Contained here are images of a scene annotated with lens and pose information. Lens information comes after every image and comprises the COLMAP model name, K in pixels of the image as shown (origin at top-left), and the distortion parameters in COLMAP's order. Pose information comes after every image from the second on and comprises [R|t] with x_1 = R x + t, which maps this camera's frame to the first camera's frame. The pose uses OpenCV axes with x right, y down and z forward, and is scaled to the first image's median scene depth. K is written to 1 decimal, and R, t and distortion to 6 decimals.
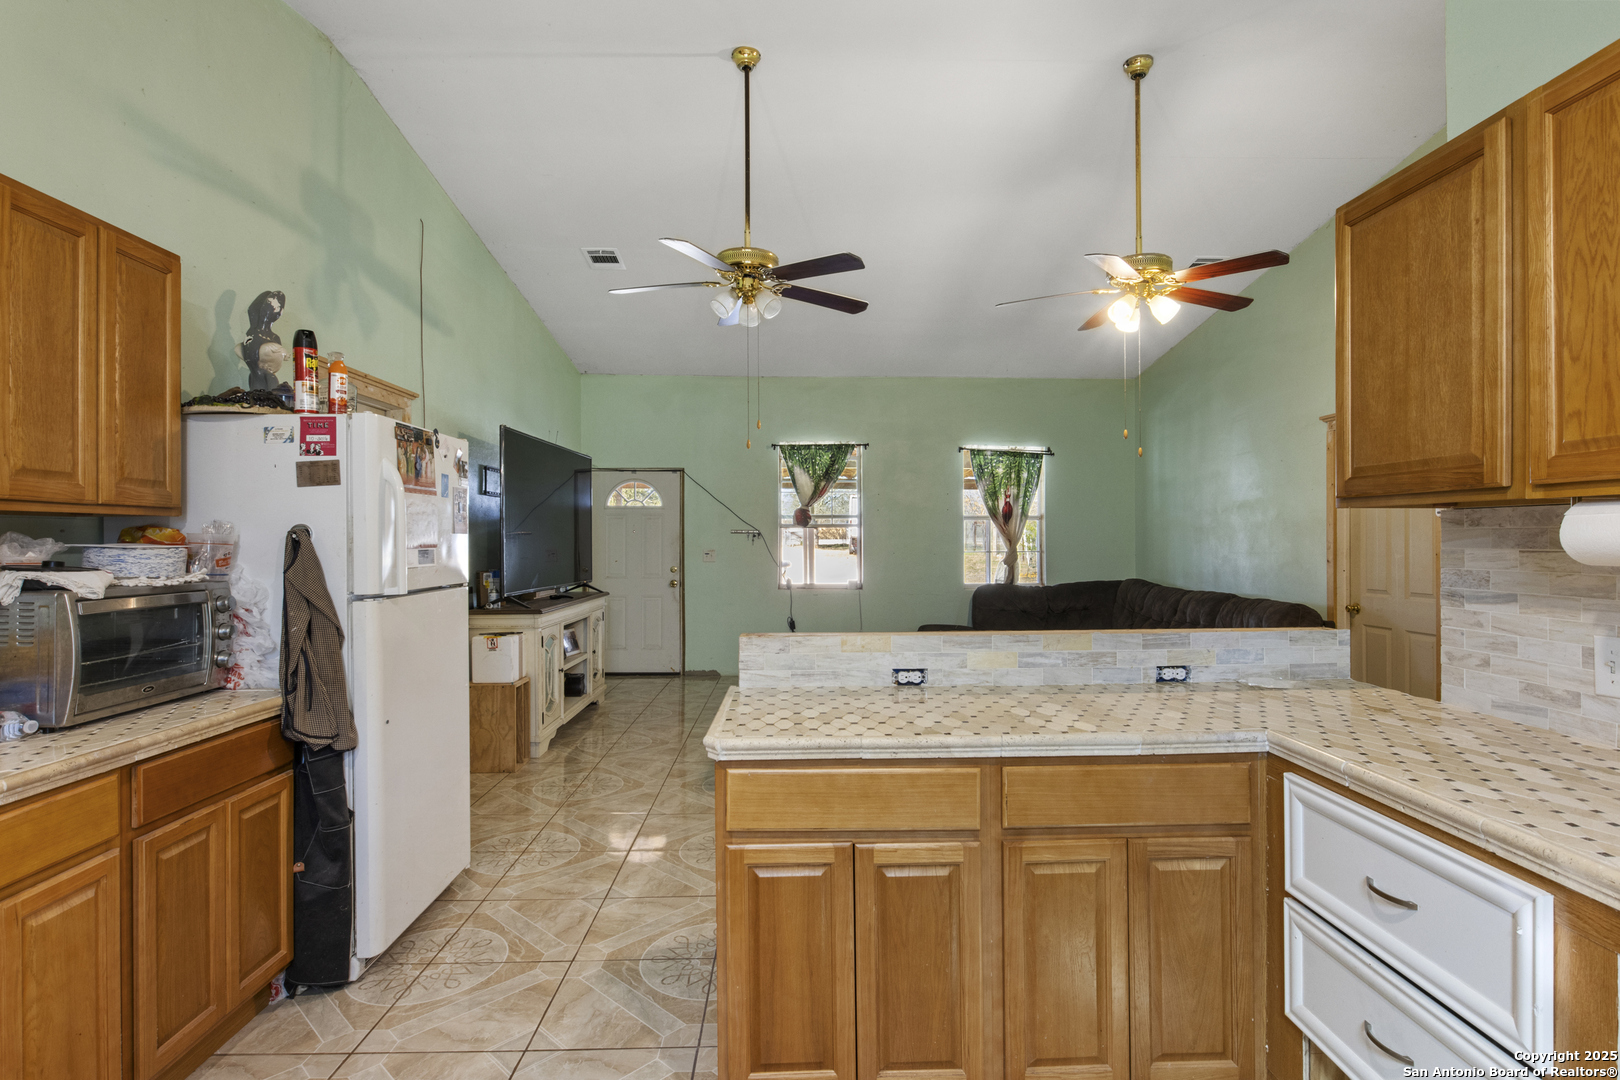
lens RADIAL K [[809.7, 0, 817.6], [0, 809.7, 533.8], [0, 0, 1]] dist [-0.002341, -0.001712]
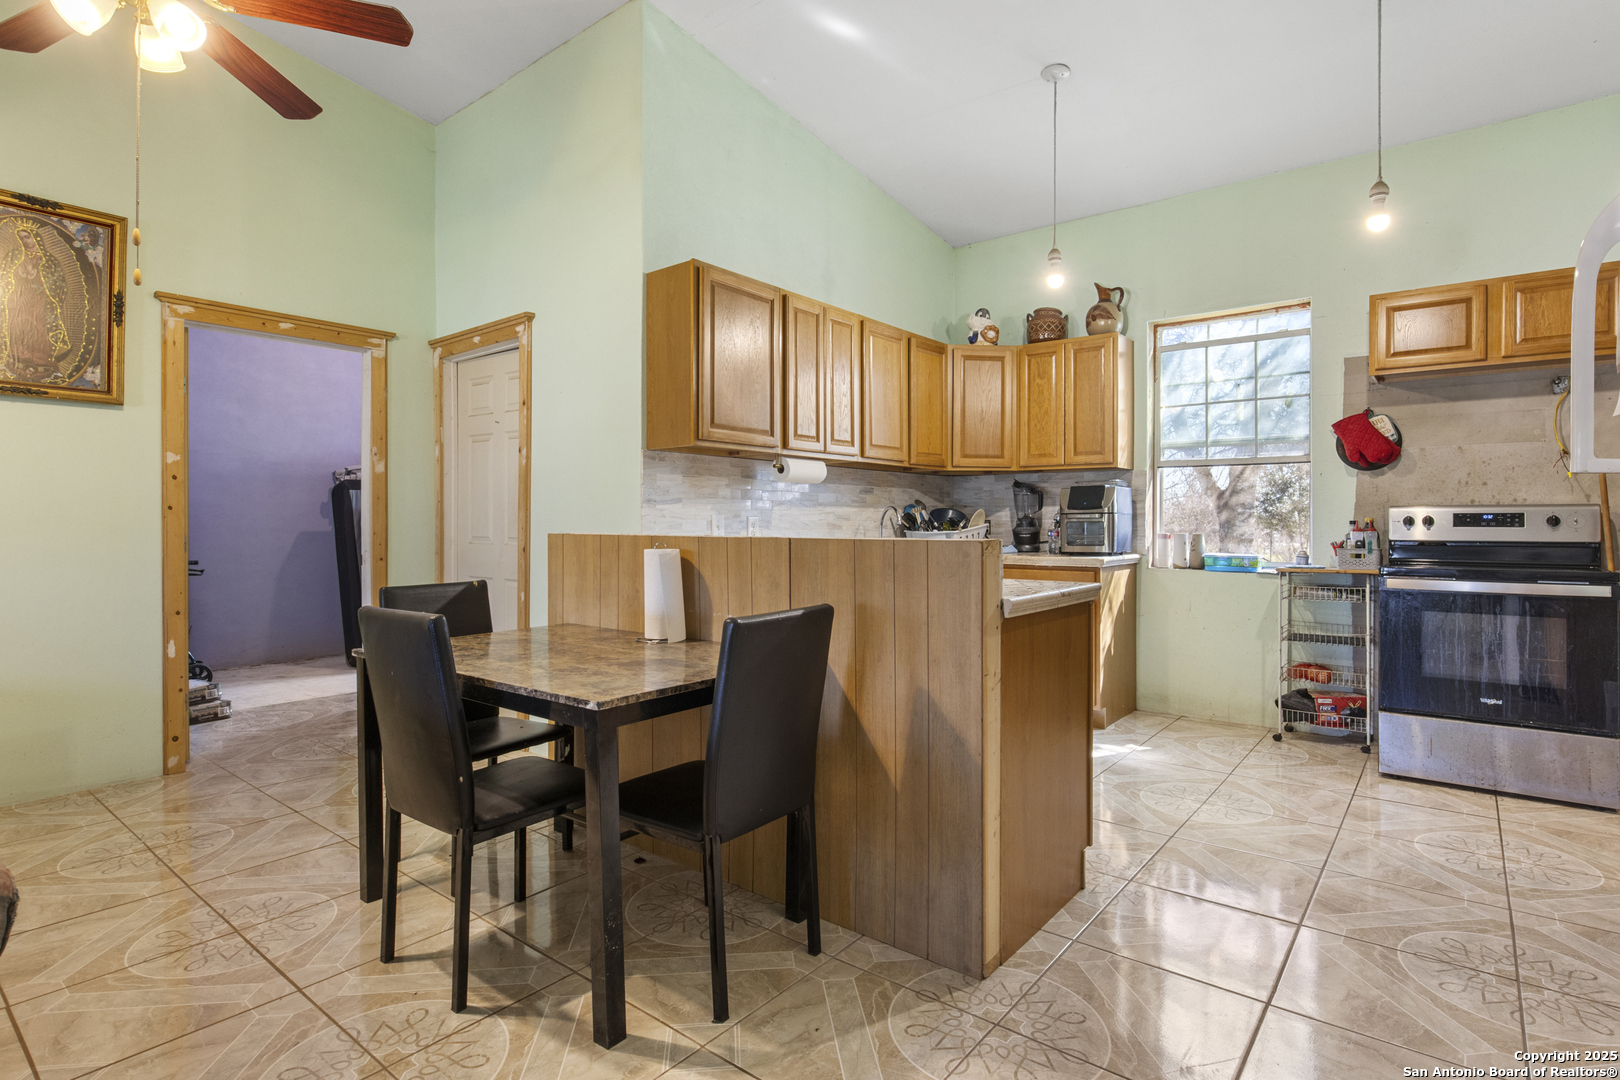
lens RADIAL K [[812.1, 0, 815.8], [0, 812.1, 522.3], [0, 0, 1]] dist [-0.003266, -0.000548]
pose [[-0.760583, 0.004830, 0.649223, -0.495970], [0.000406, 0.999976, -0.006964, 0.113477], [-0.649241, -0.005034, -0.760566, 1.759059]]
